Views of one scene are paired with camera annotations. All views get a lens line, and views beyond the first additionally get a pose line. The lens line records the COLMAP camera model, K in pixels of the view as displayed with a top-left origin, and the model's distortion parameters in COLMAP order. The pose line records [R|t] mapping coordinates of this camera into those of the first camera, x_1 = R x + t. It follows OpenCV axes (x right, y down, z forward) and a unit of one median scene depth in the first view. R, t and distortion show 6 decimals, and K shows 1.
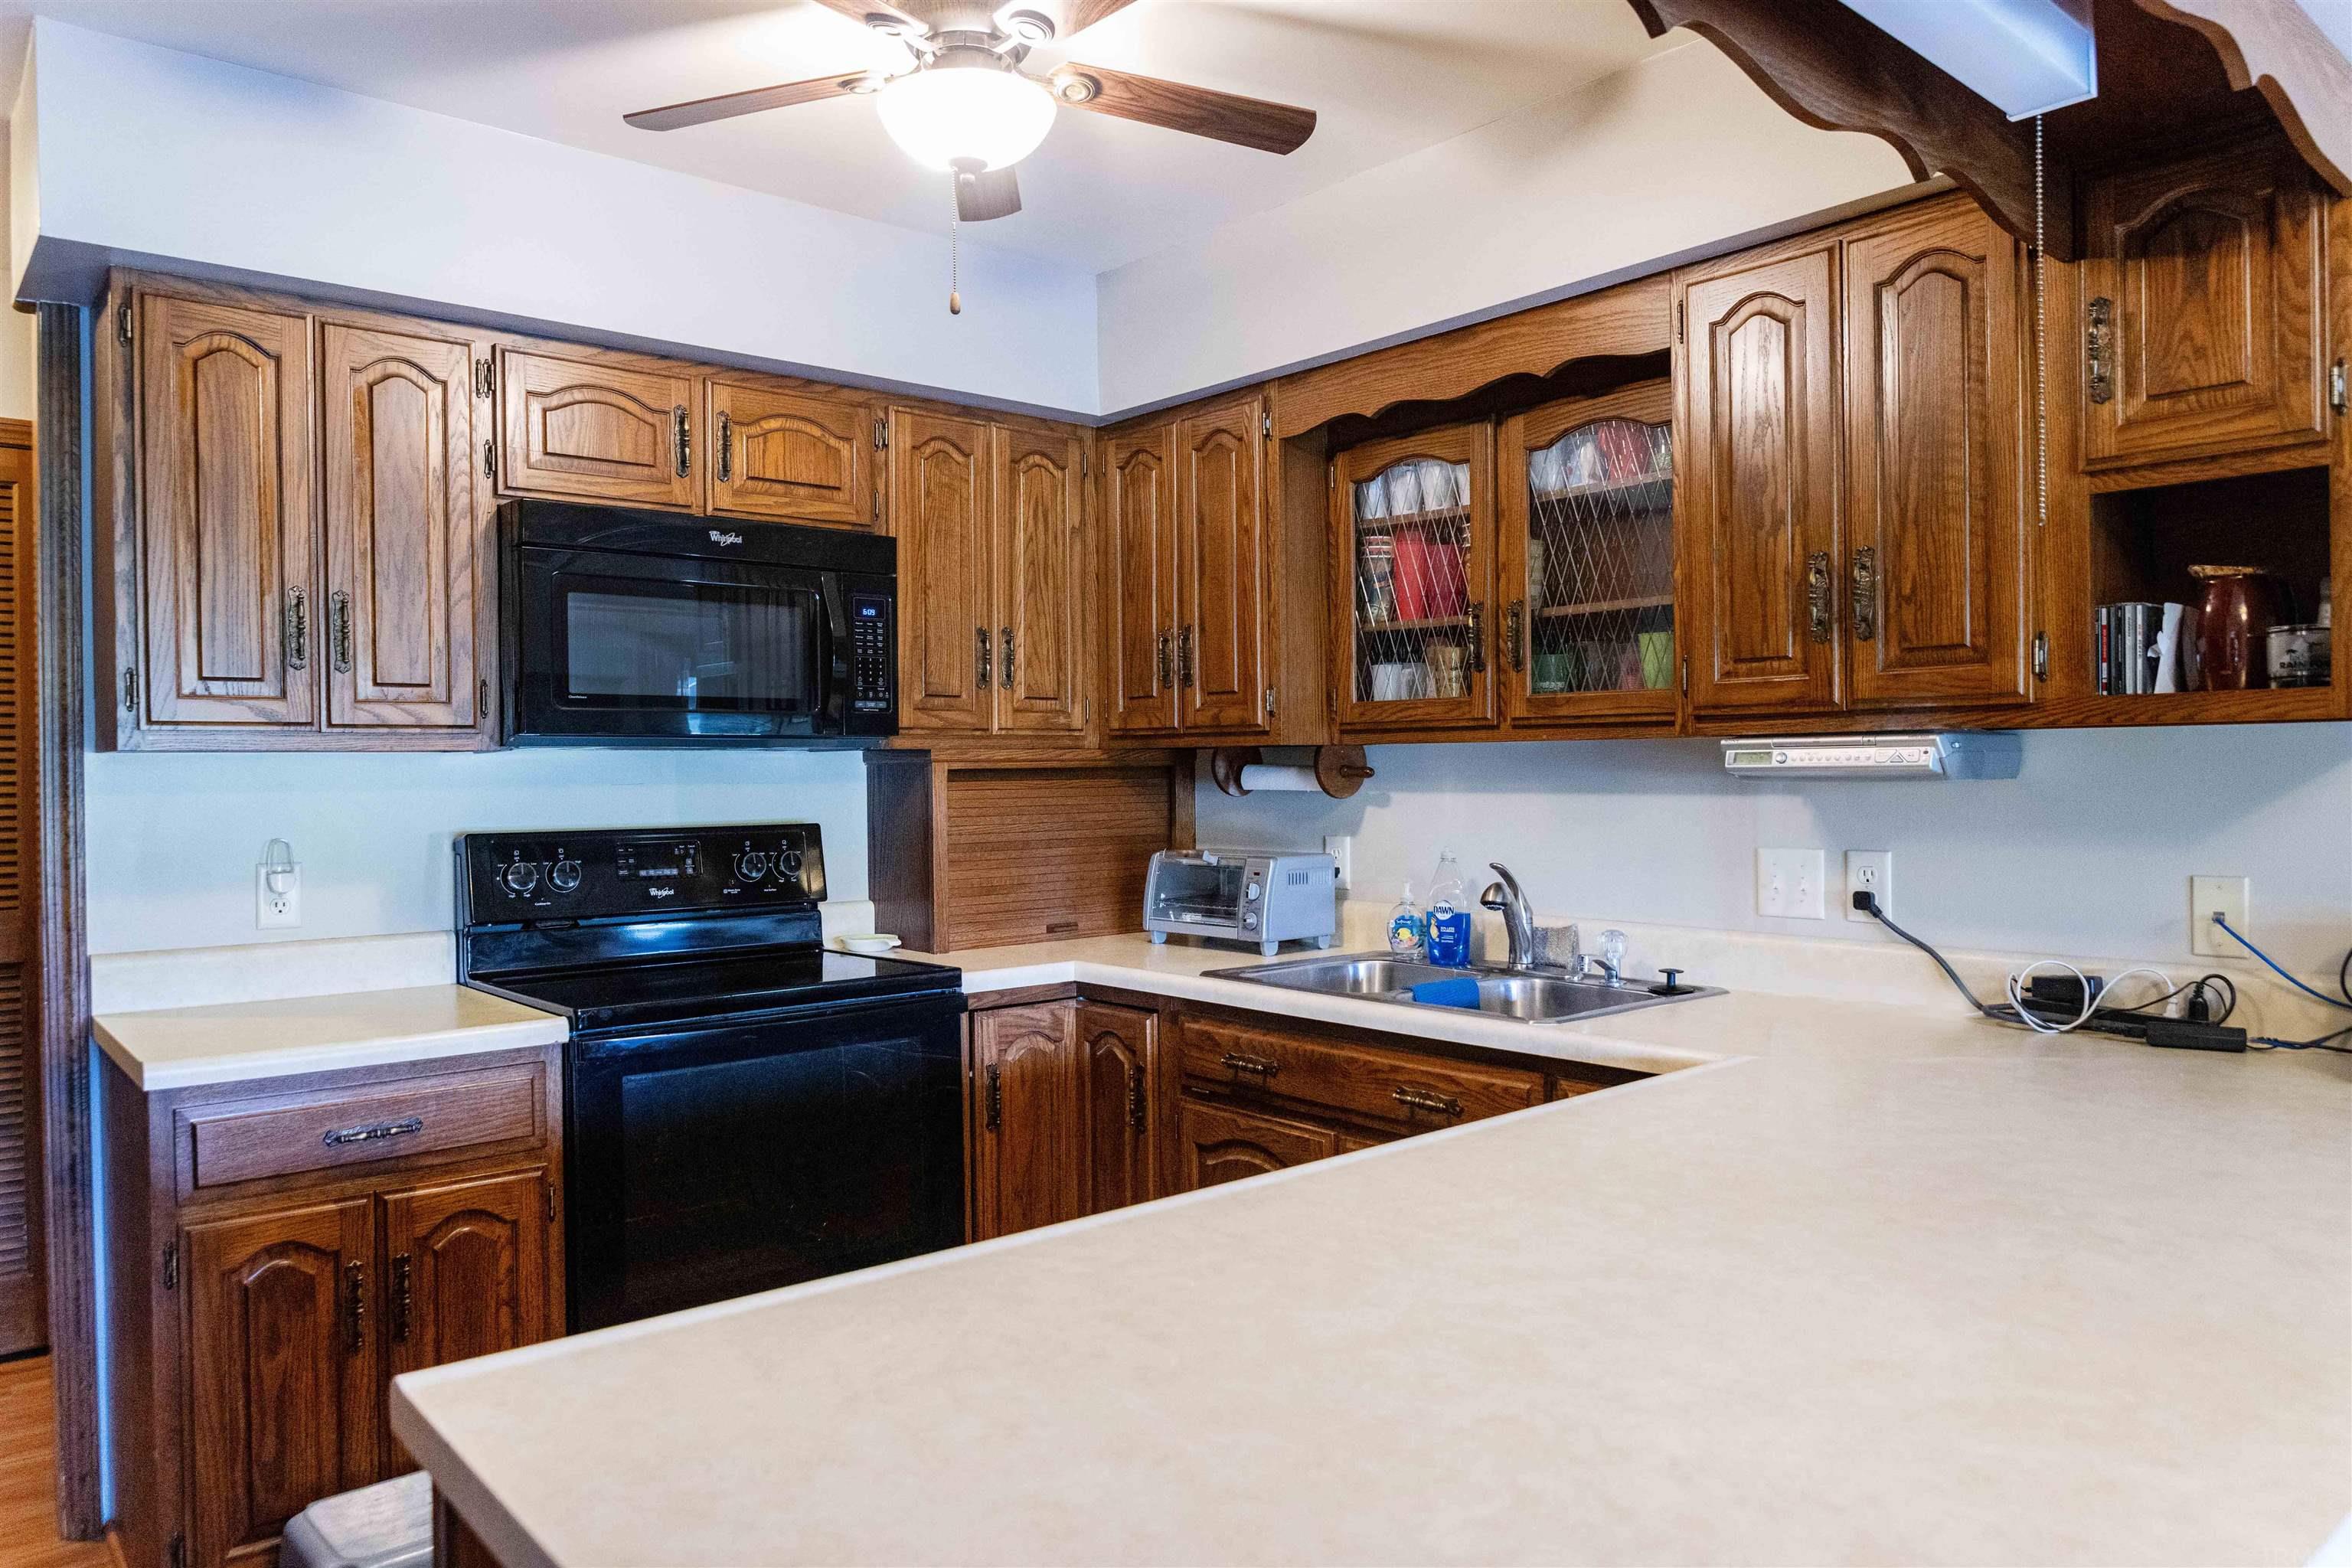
lens RADIAL K [[1564.6, 0, 1168.0], [0, 1564.6, 778.6], [0, 0, 1]] dist [-0.007566, -0.004143]
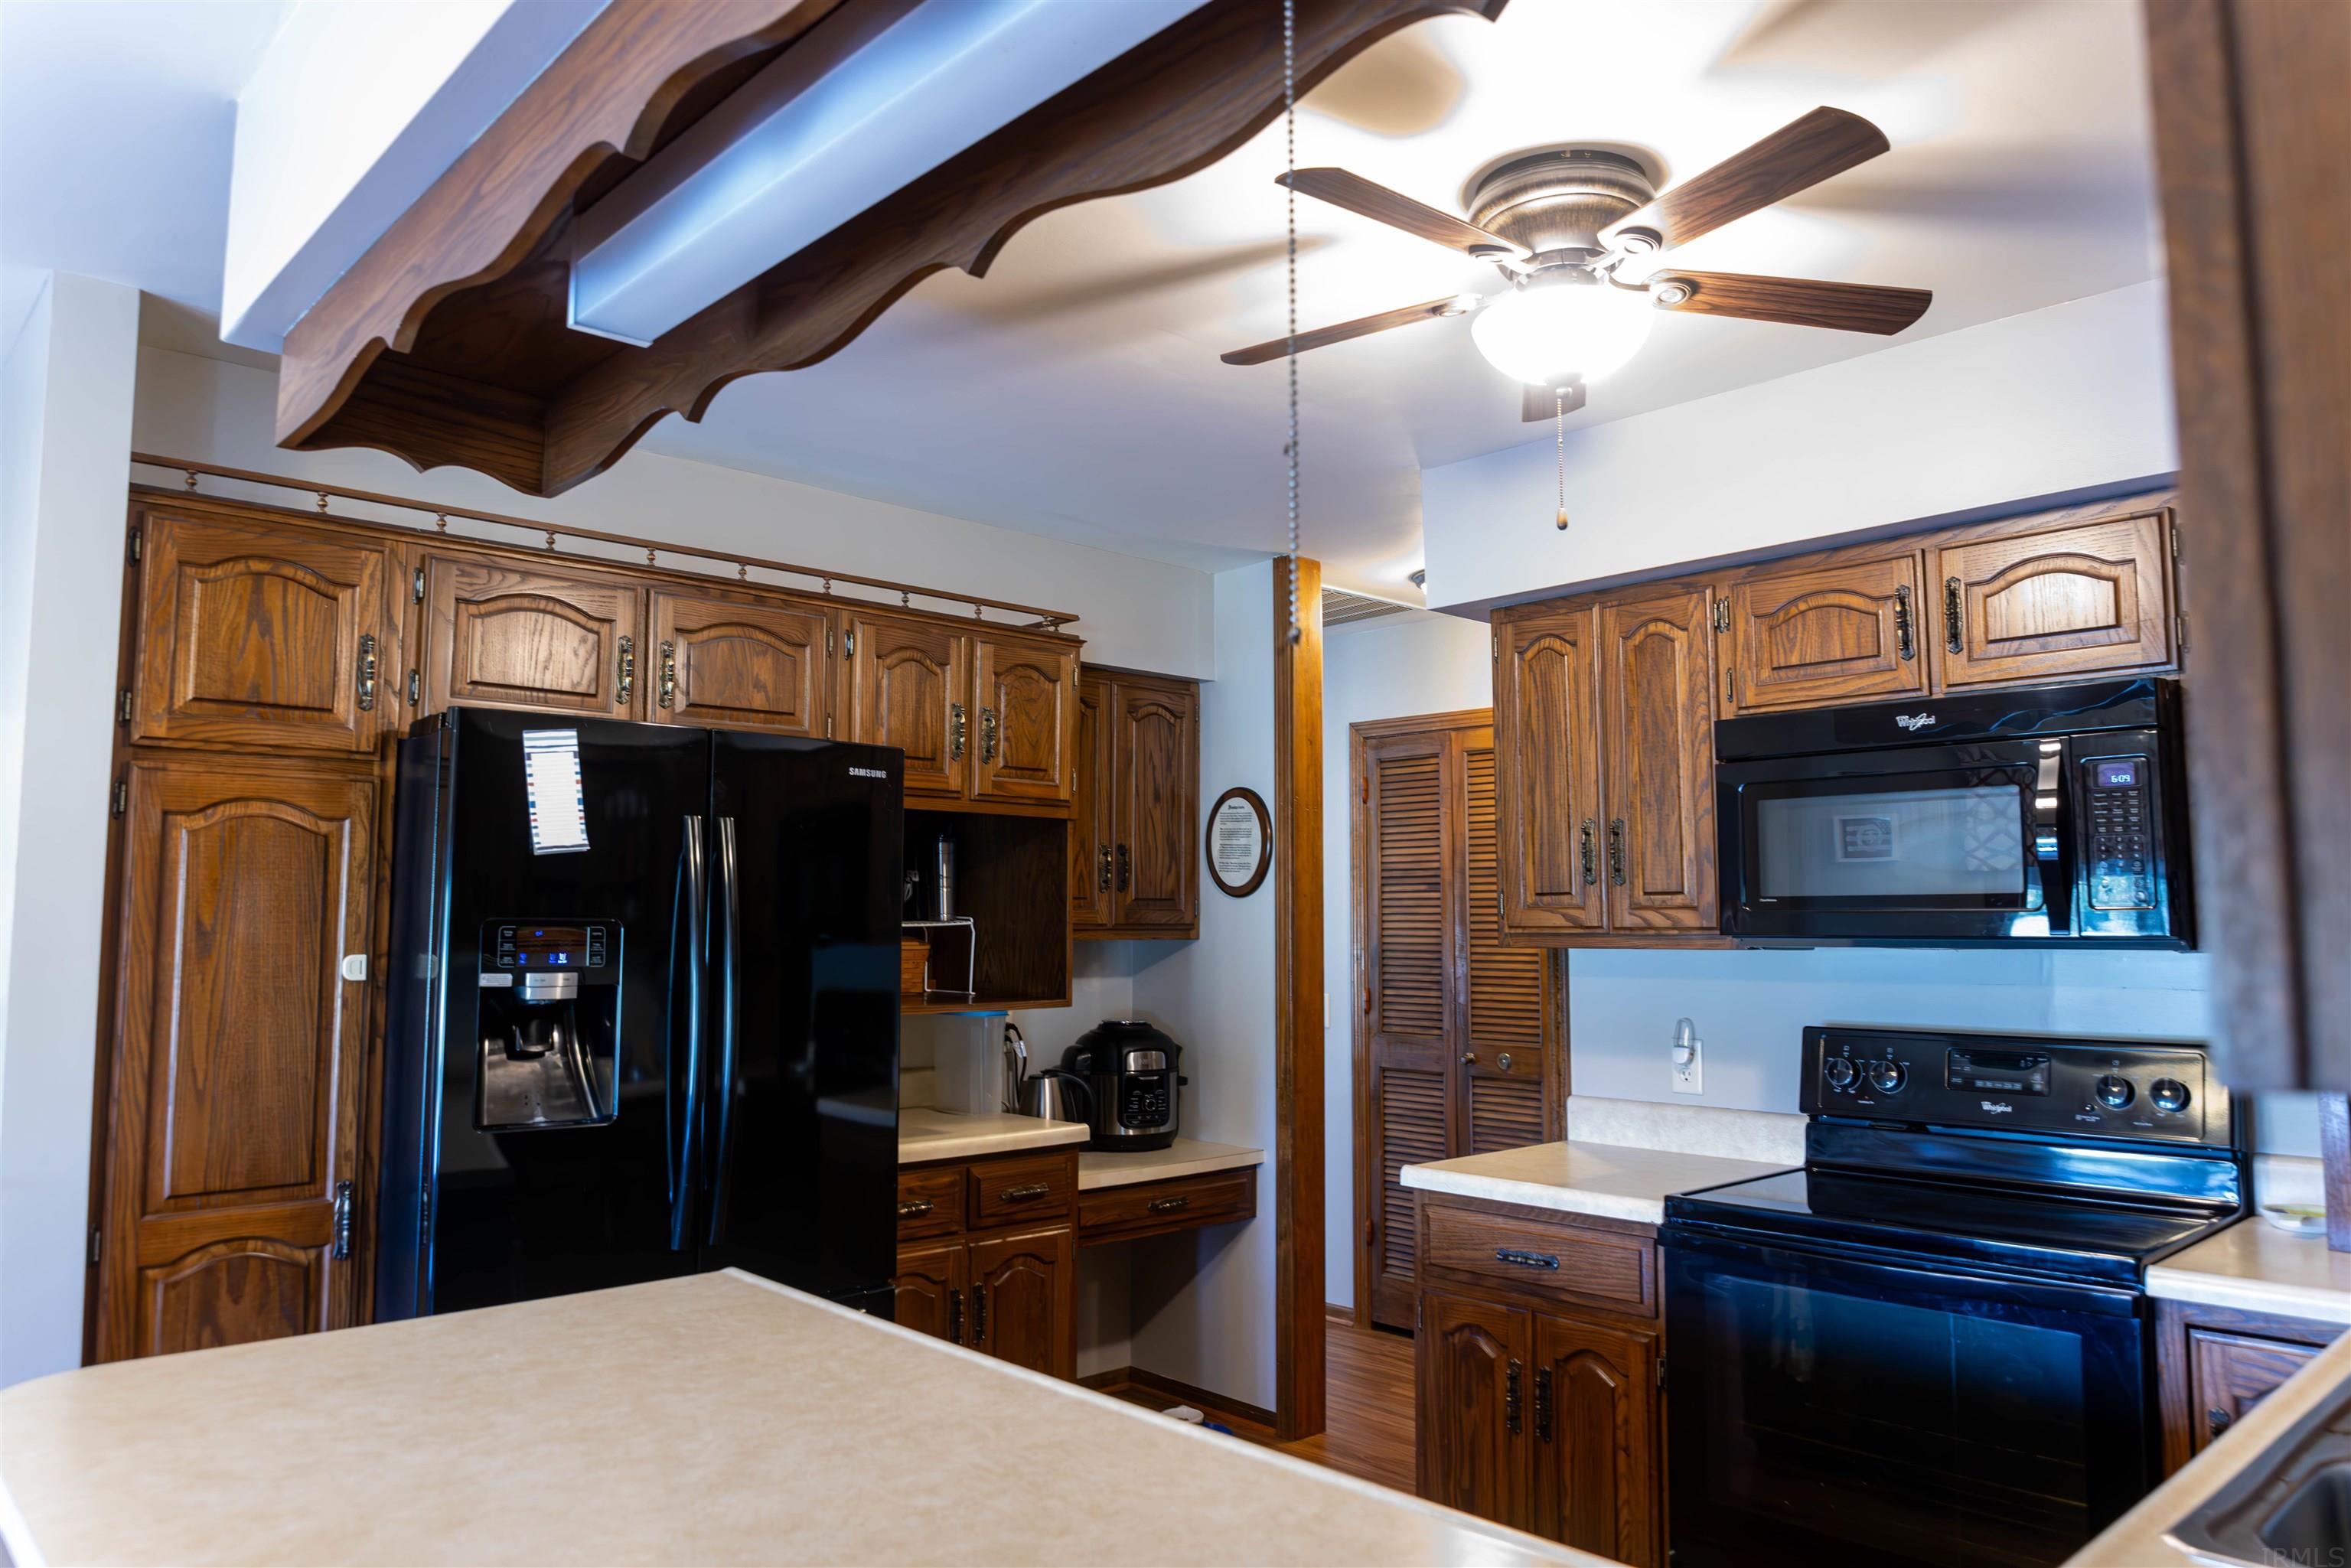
lens RADIAL K [[1563.9, 0, 1167.5], [0, 1563.9, 778.6], [0, 0, 1]] dist [-0.007566, -0.004143]
pose [[0.050610, -0.084858, -0.995107, 0.665327], [-0.006209, 0.996338, -0.085279, -0.043121], [0.998699, 0.010495, 0.049897, 0.566329]]
